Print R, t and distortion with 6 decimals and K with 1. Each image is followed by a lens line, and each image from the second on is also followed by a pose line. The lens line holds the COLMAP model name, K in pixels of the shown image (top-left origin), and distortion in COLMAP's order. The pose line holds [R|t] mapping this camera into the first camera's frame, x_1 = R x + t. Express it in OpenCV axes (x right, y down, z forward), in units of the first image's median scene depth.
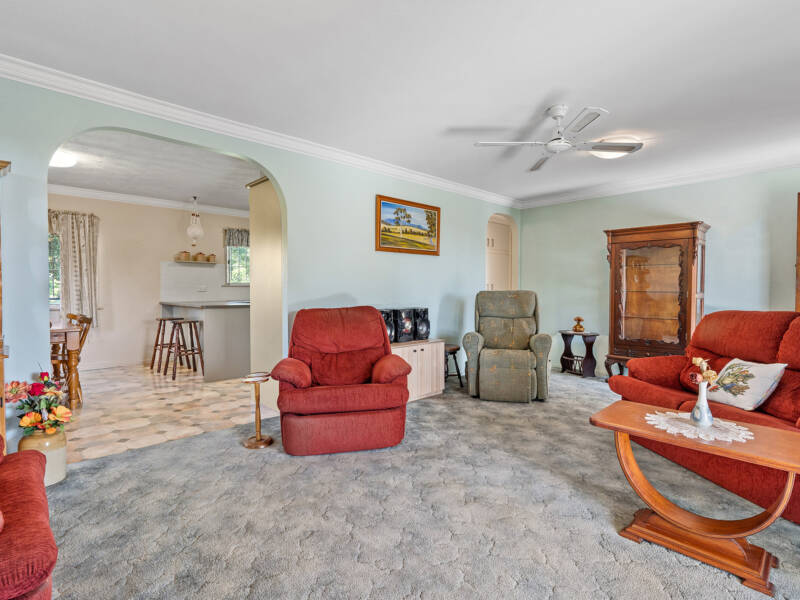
lens RADIAL K [[419.8, 0, 400.0], [0, 419.8, 300.0], [0, 0, 1]] dist [0.018204, 0.000363]
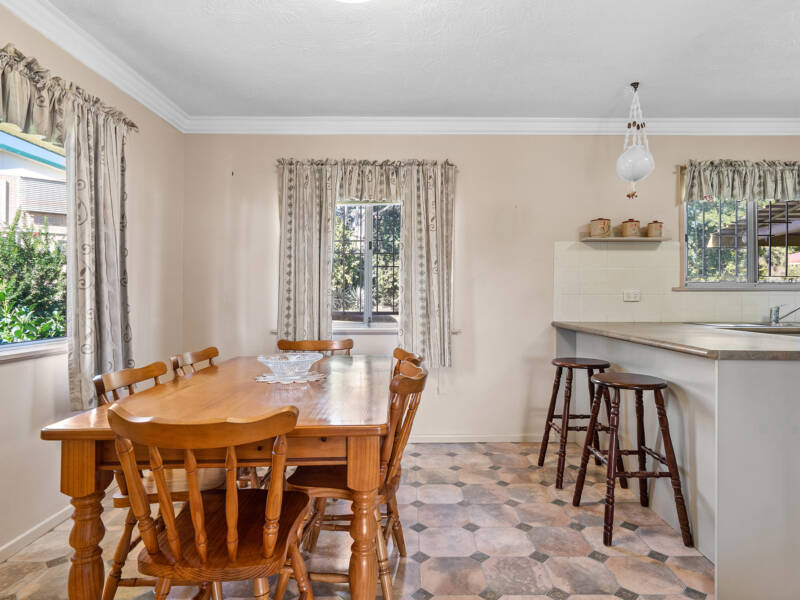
lens RADIAL K [[413.5, 0, 400.0], [0, 413.5, 300.0], [0, 0, 1]] dist [0.001576, 0.000174]
pose [[0.709985, 0.003535, -0.704208, -0.386498], [-0.015821, 0.999815, -0.010931, -0.014519], [0.704039, 0.018902, 0.709910, 0.574716]]
